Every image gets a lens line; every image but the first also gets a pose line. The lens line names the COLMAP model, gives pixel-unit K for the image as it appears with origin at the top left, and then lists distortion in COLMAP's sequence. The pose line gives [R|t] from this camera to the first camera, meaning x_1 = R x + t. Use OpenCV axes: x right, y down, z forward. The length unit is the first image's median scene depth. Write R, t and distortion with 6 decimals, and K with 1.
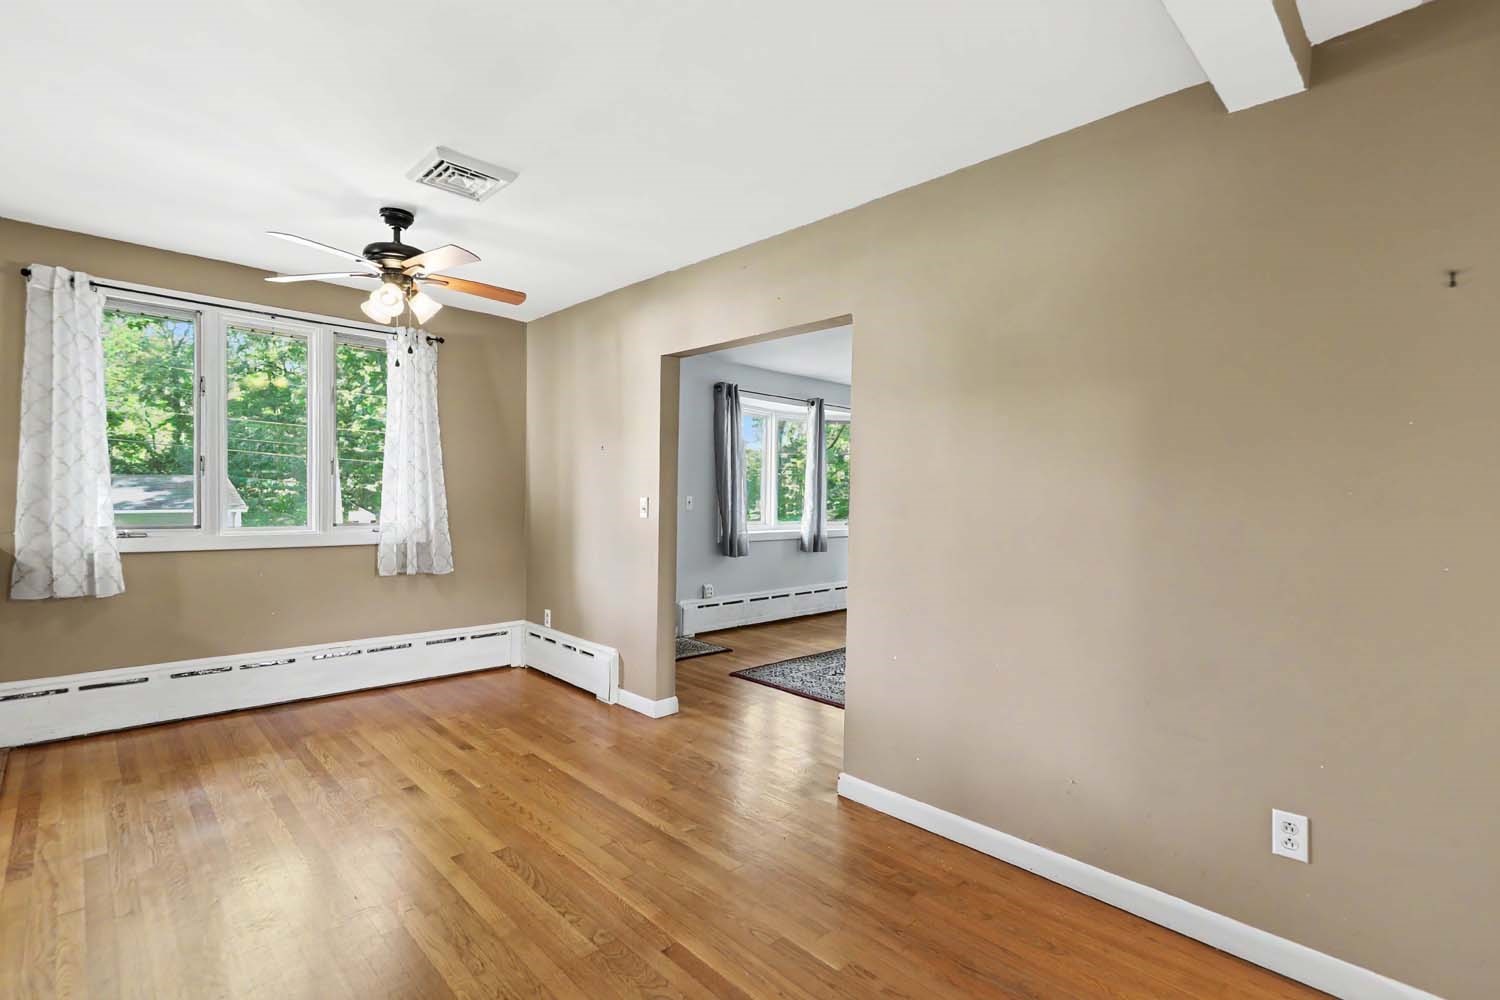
lens RADIAL K [[701.4, 0, 742.3], [0, 701.4, 499.1], [0, 0, 1]] dist [0.003327, 0.000655]
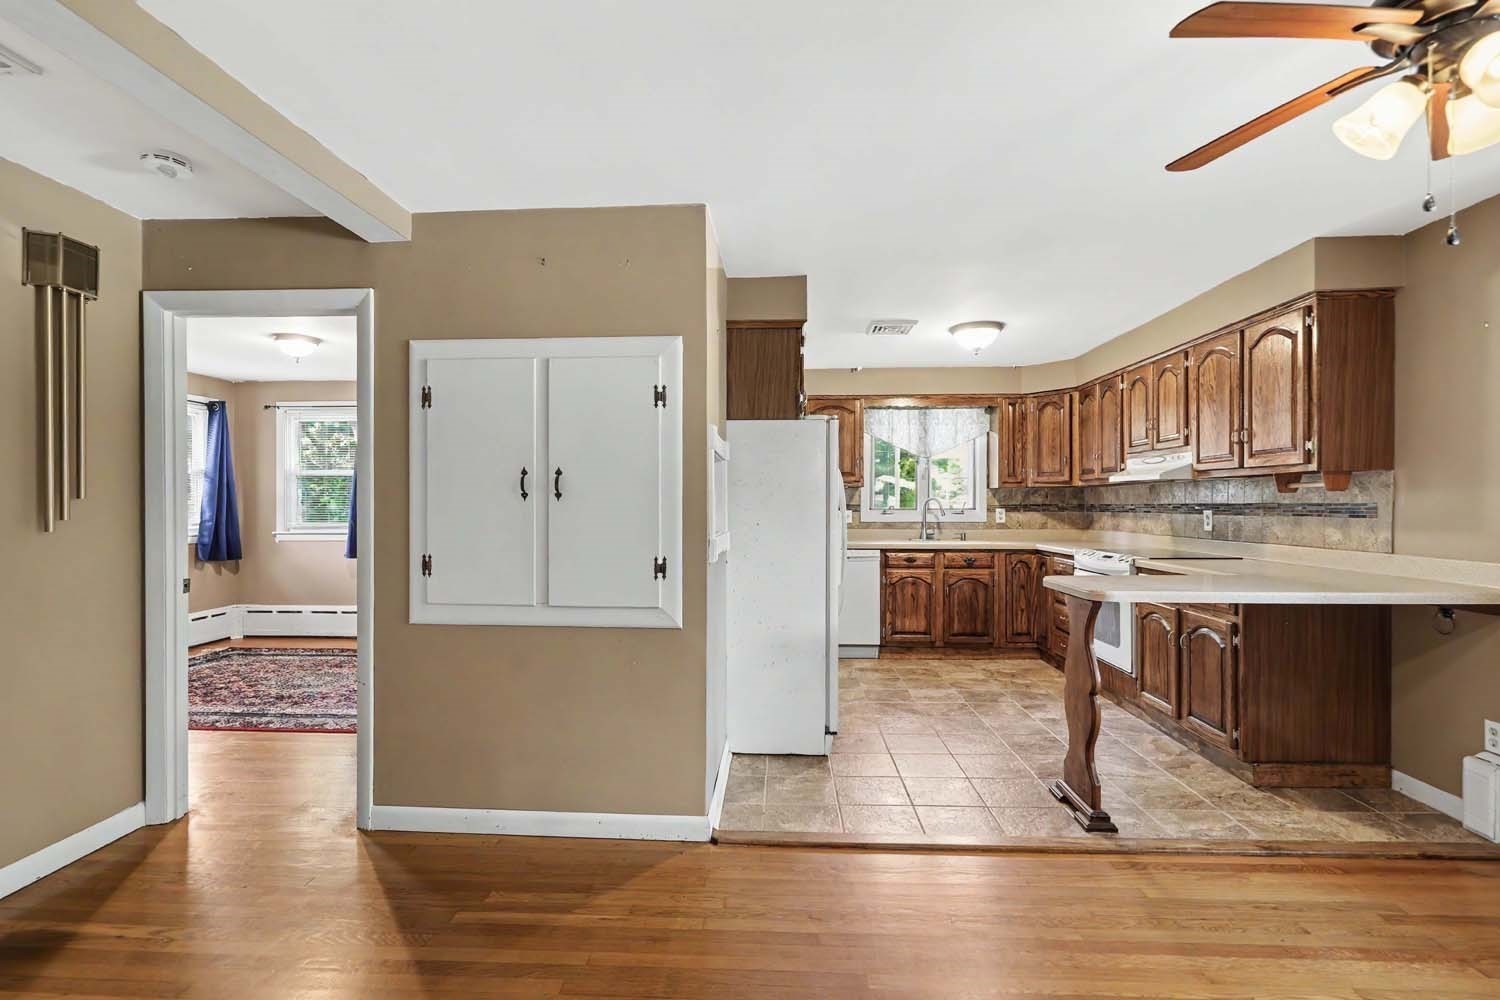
lens RADIAL K [[695.5, 0, 749.6], [0, 695.5, 508.5], [0, 0, 1]] dist [0.009341, -0.002823]
pose [[-0.730915, -0.012734, -0.682349, 0.106123], [-0.014635, 0.999888, -0.002983, -0.013166], [0.682311, 0.007805, -0.731020, 0.874444]]
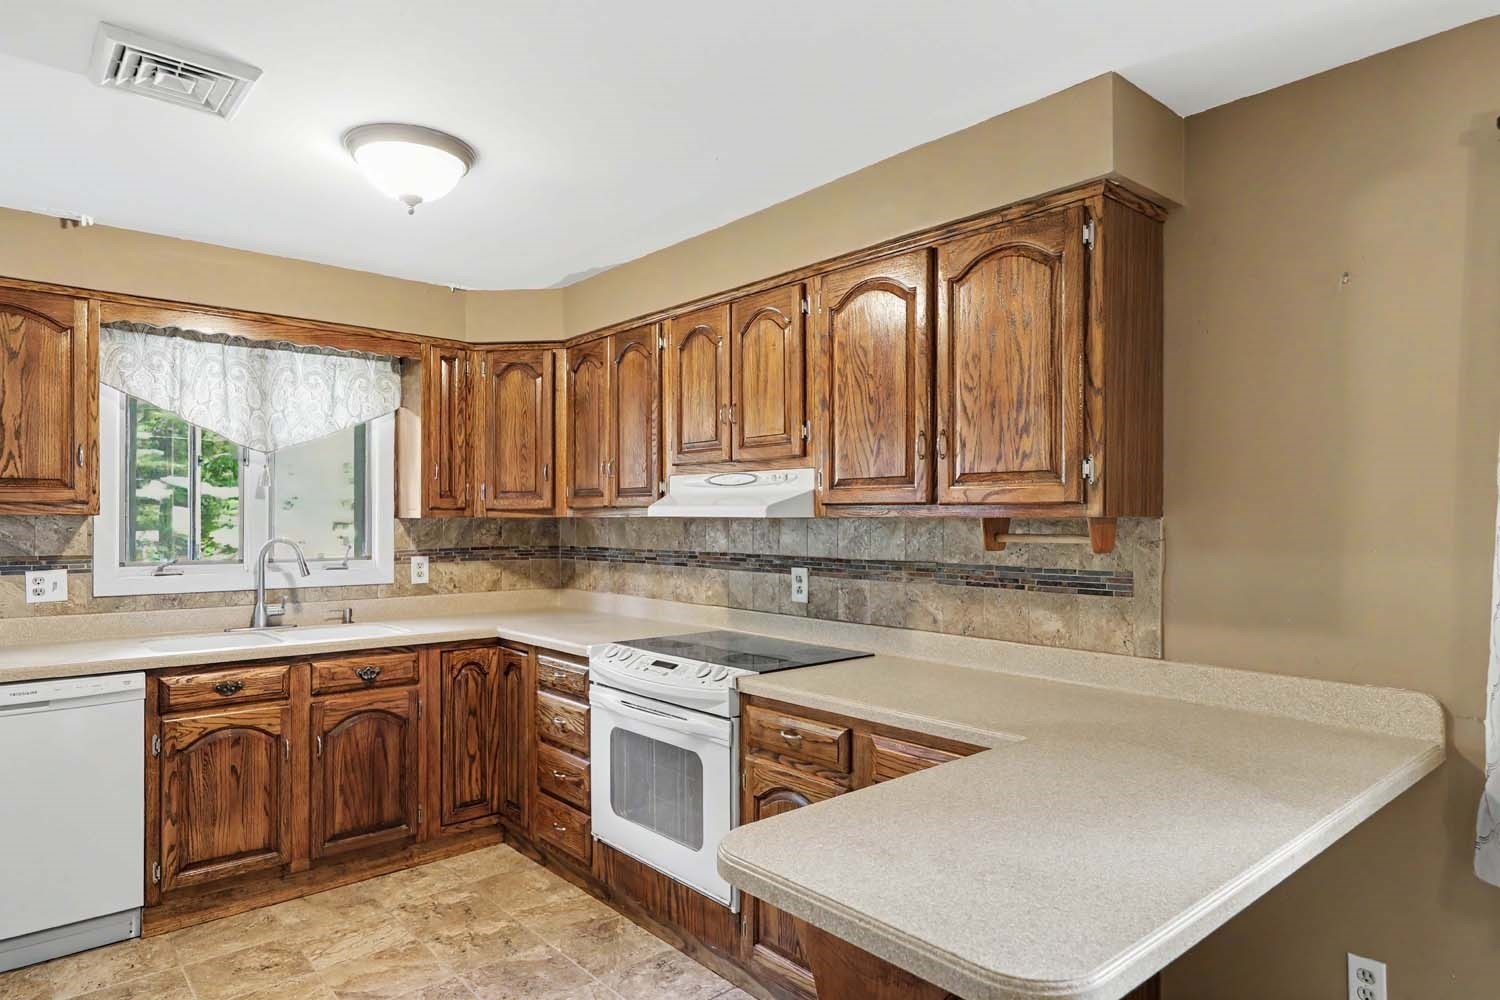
lens RADIAL K [[873.0, 0, 738.4], [0, 873.0, 516.7], [0, 0, 1]] dist [-0.000006, 0.000037]
pose [[-0.055298, -0.019496, -0.998280, -0.418172], [-0.007107, 0.999792, -0.019132, -0.061112], [0.998445, 0.006037, -0.055425, 0.509218]]
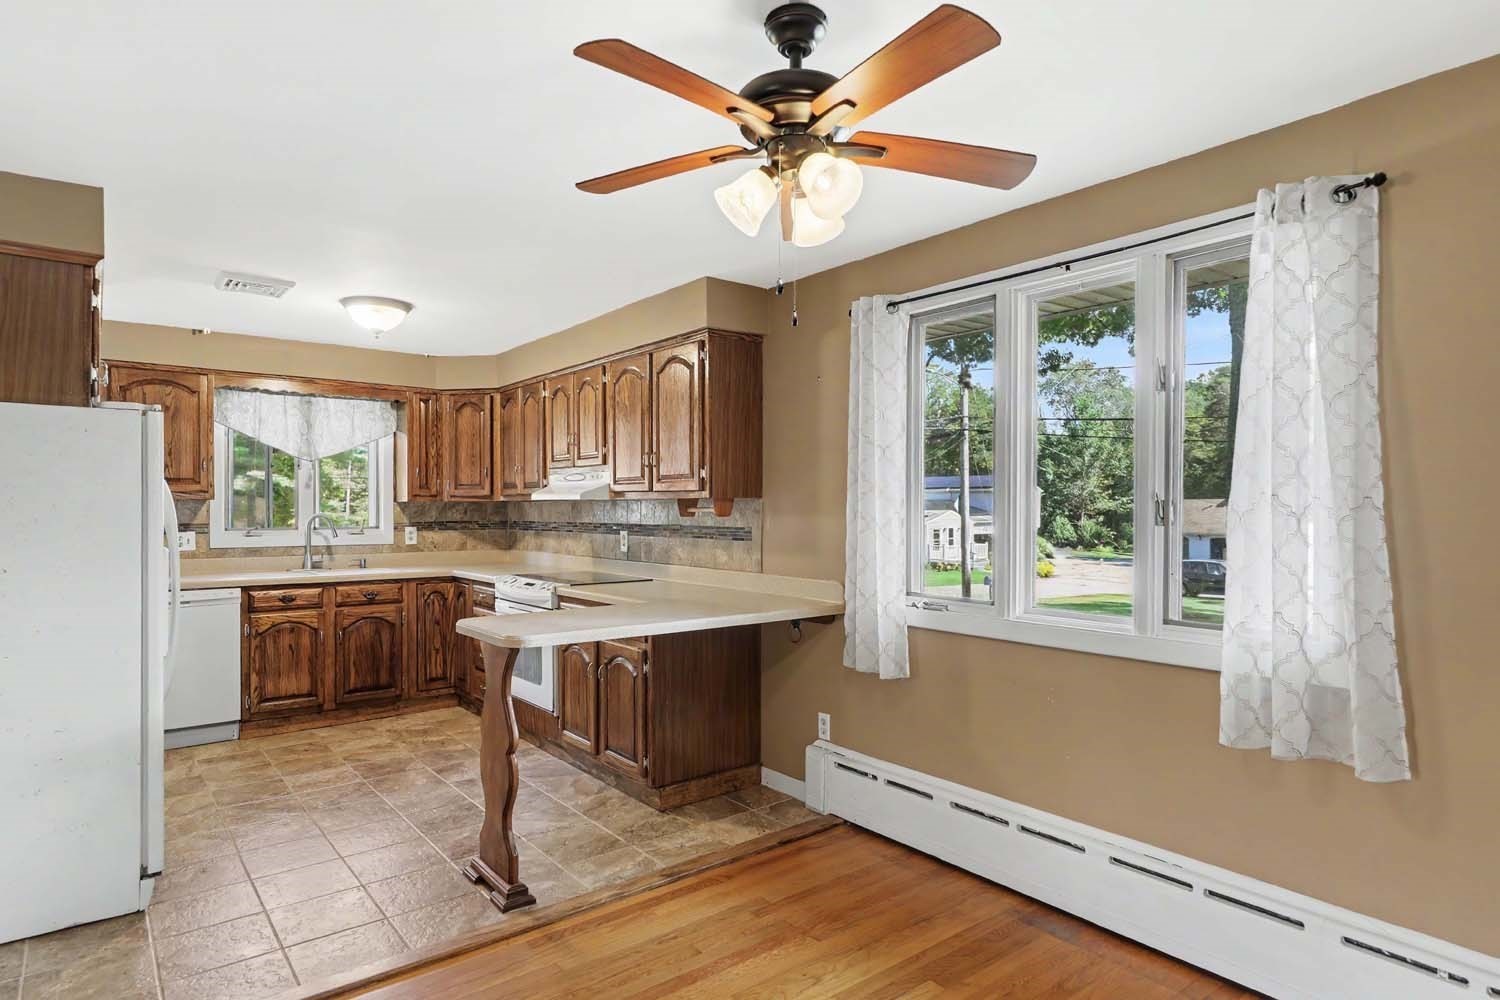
lens RADIAL K [[837.5, 0, 742.5], [0, 837.5, 512.9], [0, 0, 1]] dist [0.000973, -0.000420]
pose [[-0.103670, -0.011994, -0.994539, 0.086276], [-0.006874, 0.999912, -0.011342, -0.041395], [0.994588, 0.005660, -0.103743, 0.878130]]
